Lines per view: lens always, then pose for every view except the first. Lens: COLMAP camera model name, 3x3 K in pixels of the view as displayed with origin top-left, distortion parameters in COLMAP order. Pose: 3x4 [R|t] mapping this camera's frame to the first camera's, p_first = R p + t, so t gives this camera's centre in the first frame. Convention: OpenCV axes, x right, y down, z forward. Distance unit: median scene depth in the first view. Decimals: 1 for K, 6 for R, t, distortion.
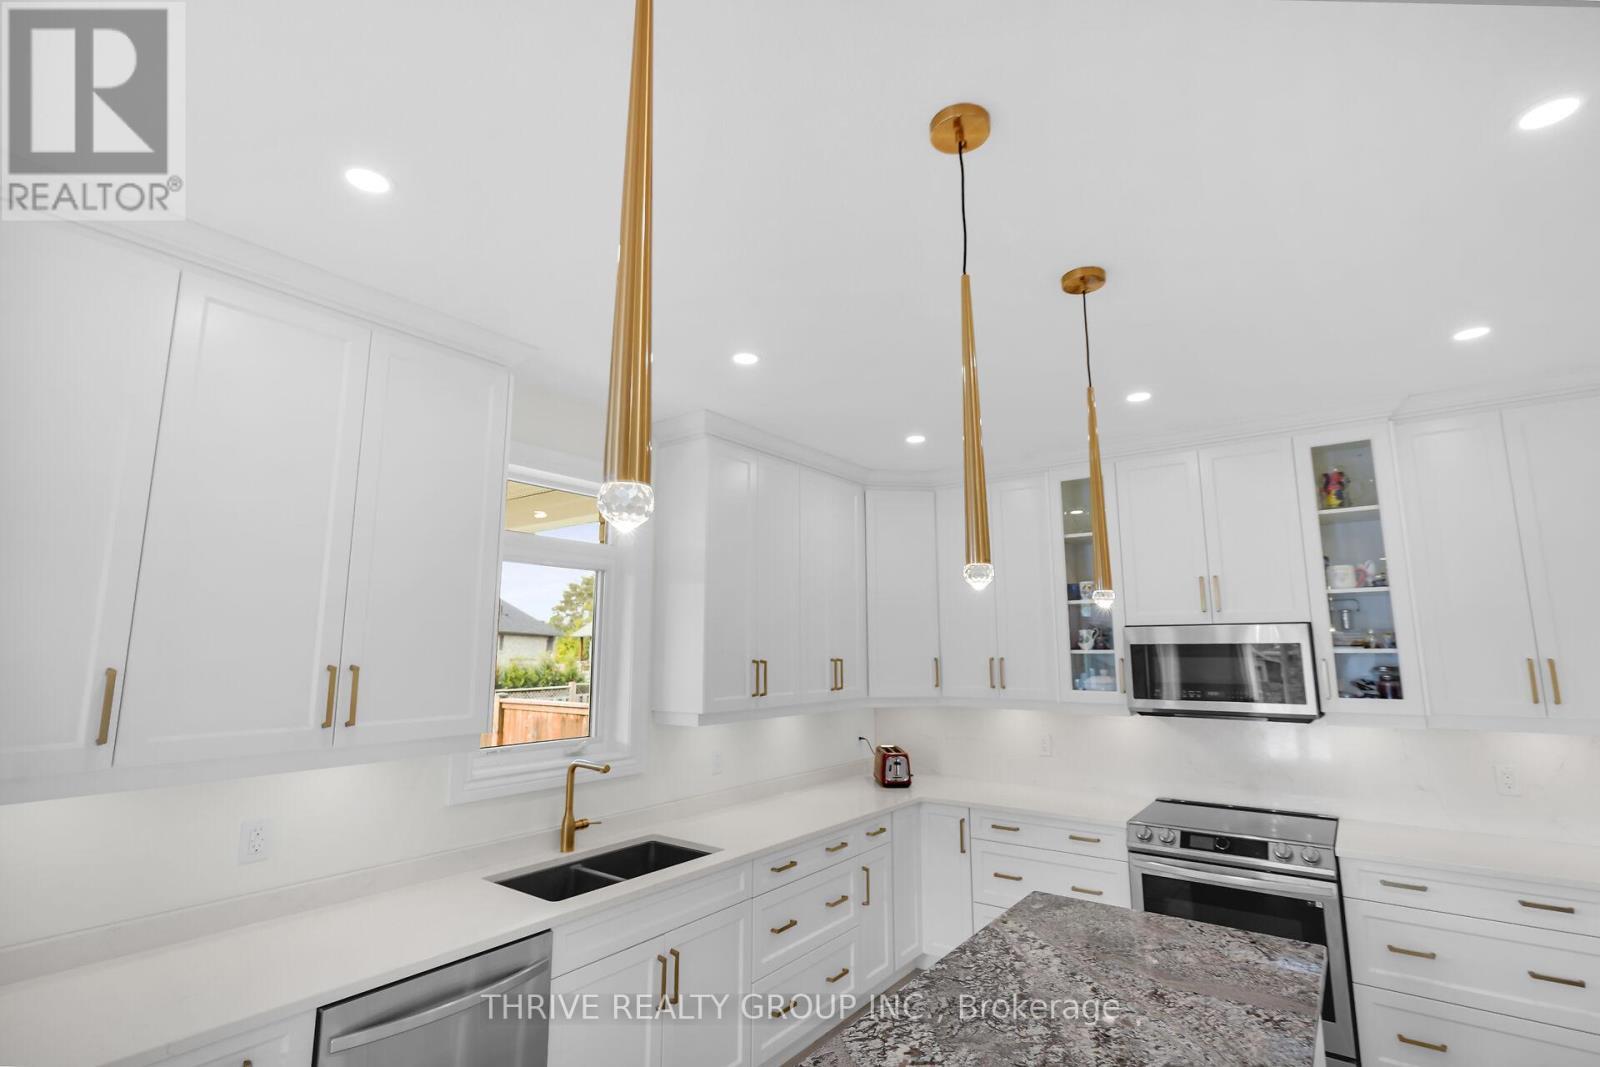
lens RADIAL K [[748.1, 0, 798.1], [0, 748.1, 529.7], [0, 0, 1]] dist [0.001435, 0.000860]
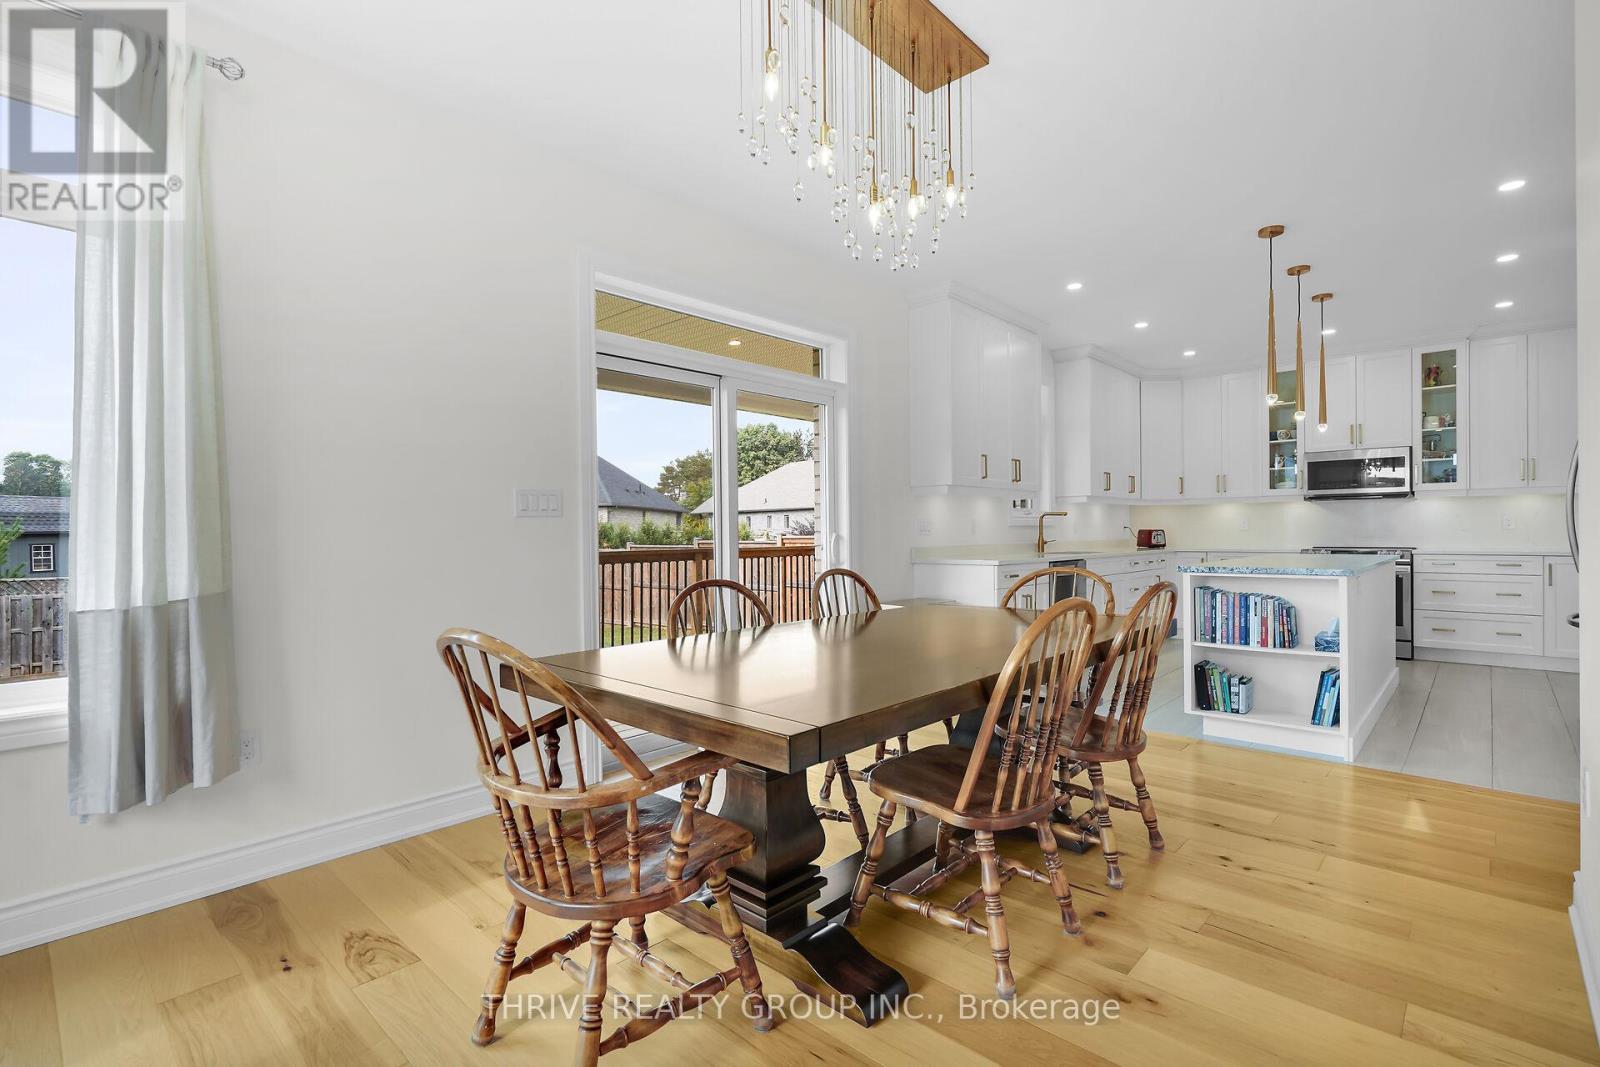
lens RADIAL K [[745.6, 0, 796.6], [0, 745.6, 534.3], [0, 0, 1]] dist [-0.002271, 0.001158]
pose [[0.994549, -0.006308, -0.104084, -0.718878], [0.023272, 0.986420, 0.162585, -0.003054], [0.101645, -0.164121, 0.981189, -1.120381]]
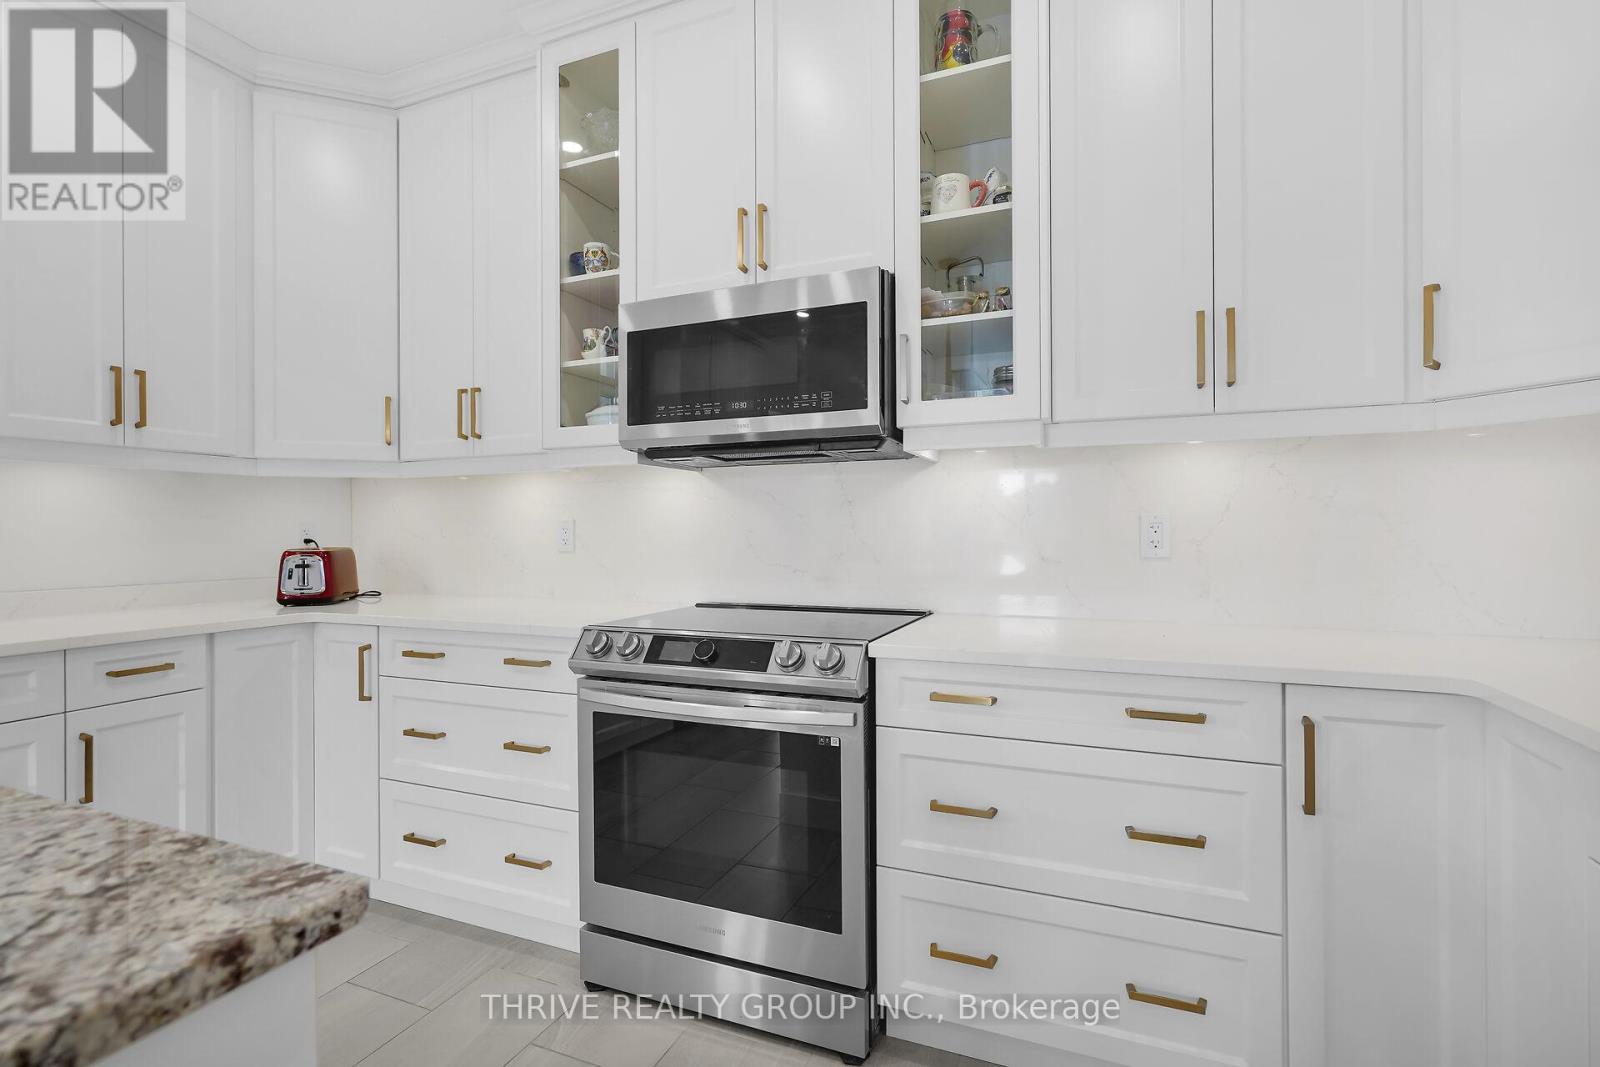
lens RADIAL K [[759.6, 0, 796.1], [0, 759.6, 525.1], [0, 0, 1]] dist [-0.001369, -0.000034]
pose [[0.971183, -0.002589, 0.238323, 0.480534], [-0.034190, 0.988086, 0.150059, 0.231418], [-0.235872, -0.153883, 0.959523, 0.439482]]
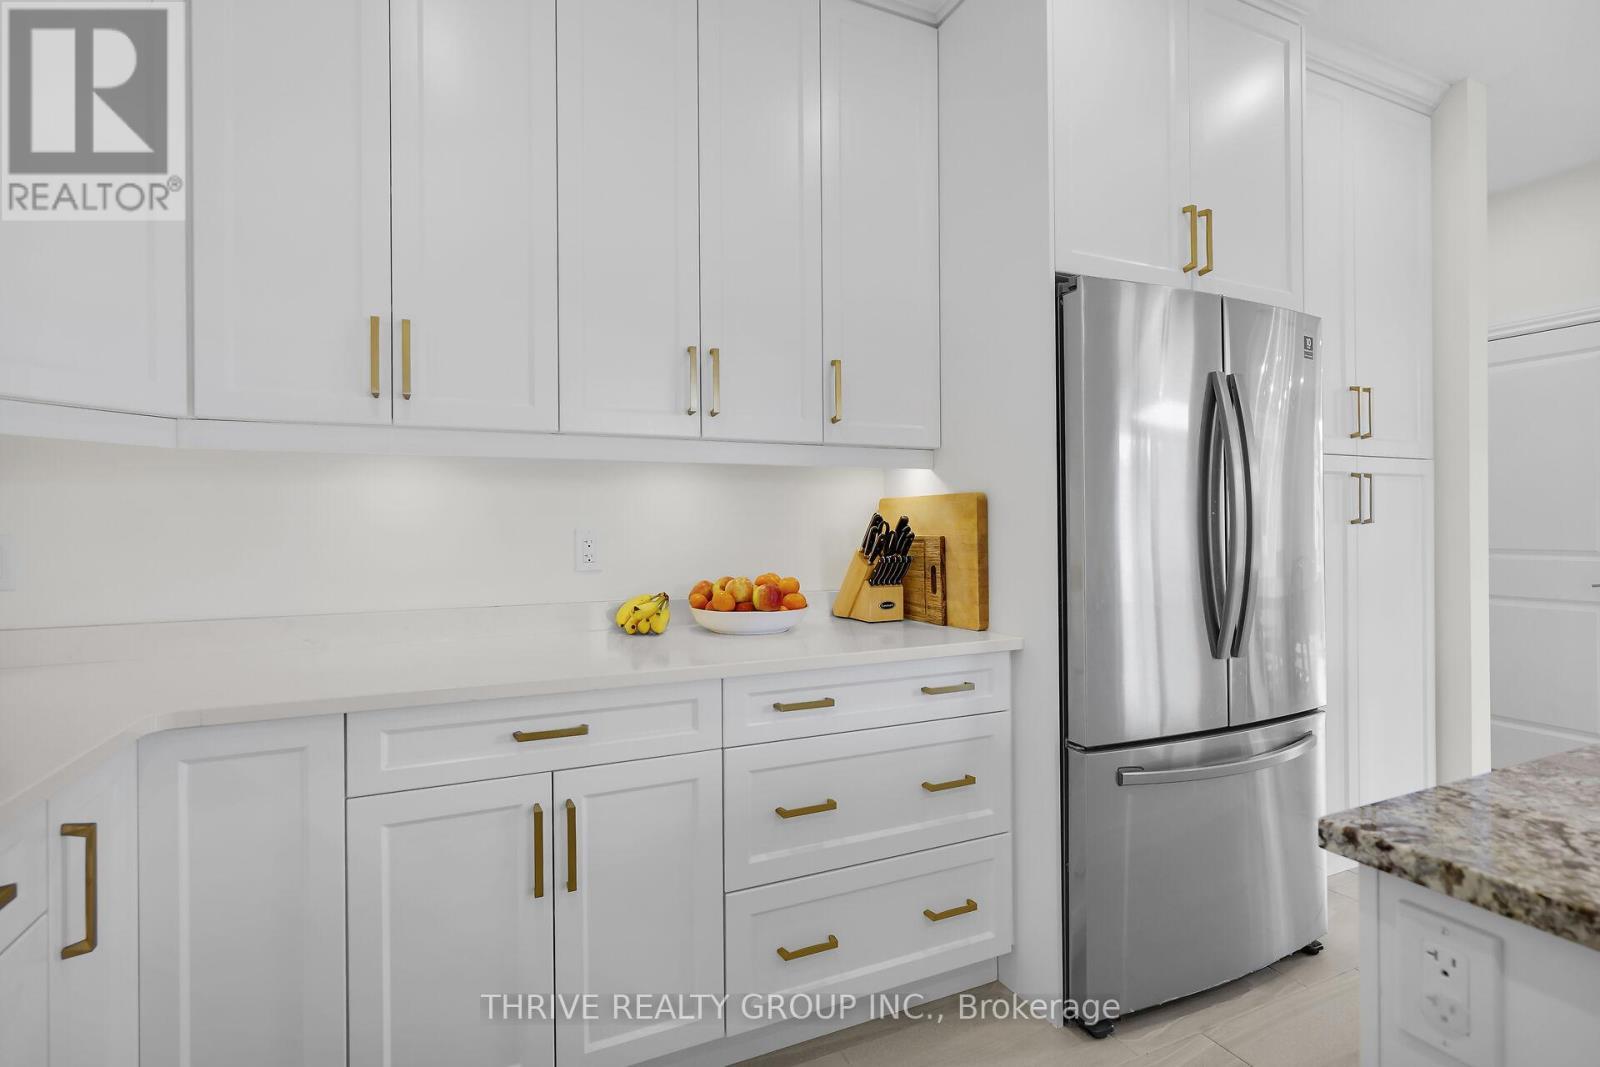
lens RADIAL K [[776.3, 0, 800.0], [0, 776.3, 533.5], [0, 0, 1]] dist [0.015396, 0.000546]
pose [[-0.884340, 0.002874, 0.466835, 0.457130], [-0.065706, 0.989261, -0.130560, 0.292260], [-0.462196, -0.146134, -0.874654, 0.897812]]
